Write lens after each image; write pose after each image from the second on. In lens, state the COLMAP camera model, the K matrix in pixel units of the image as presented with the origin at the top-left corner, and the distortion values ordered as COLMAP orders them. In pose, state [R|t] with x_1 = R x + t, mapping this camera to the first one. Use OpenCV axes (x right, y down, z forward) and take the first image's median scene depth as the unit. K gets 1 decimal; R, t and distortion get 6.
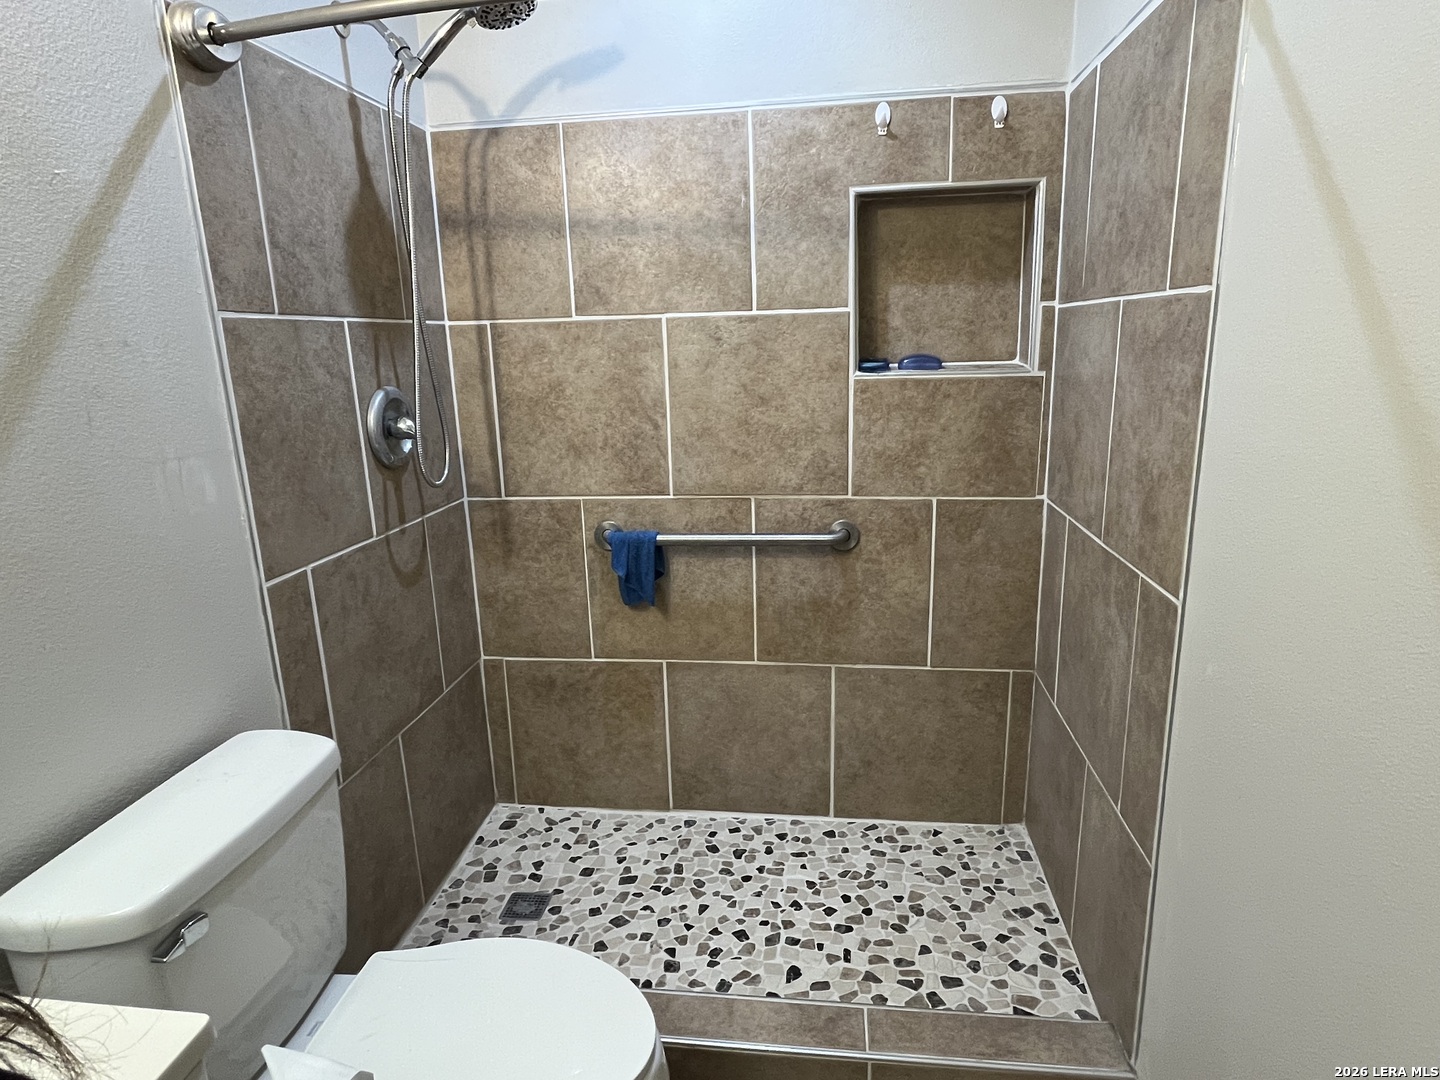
lens RADIAL K [[831.0, 0, 746.2], [0, 831.0, 534.0], [0, 0, 1]] dist [0.001768, 0.000725]
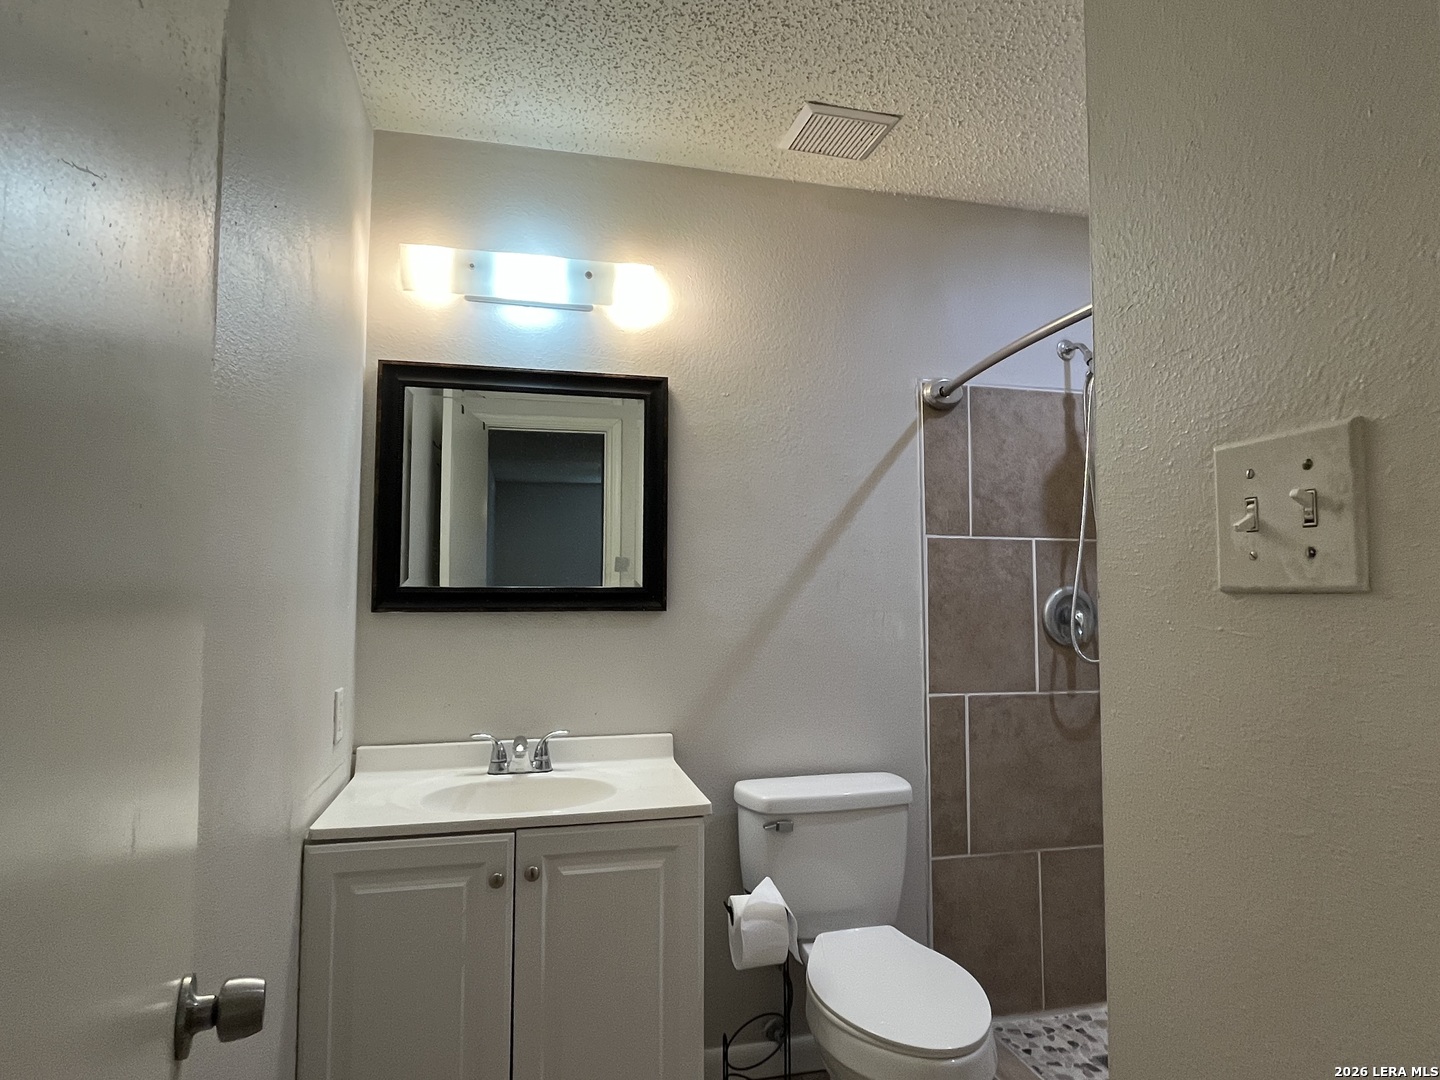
lens RADIAL K [[831.0, 0, 721.4], [0, 831.0, 530.3], [0, 0, 1]] dist [0.001768, 0.000725]
pose [[0.371354, -0.032745, -0.927914, 0.714233], [-0.226438, 0.966009, -0.124711, 0.039113], [0.900456, 0.256427, 0.351316, -0.026843]]
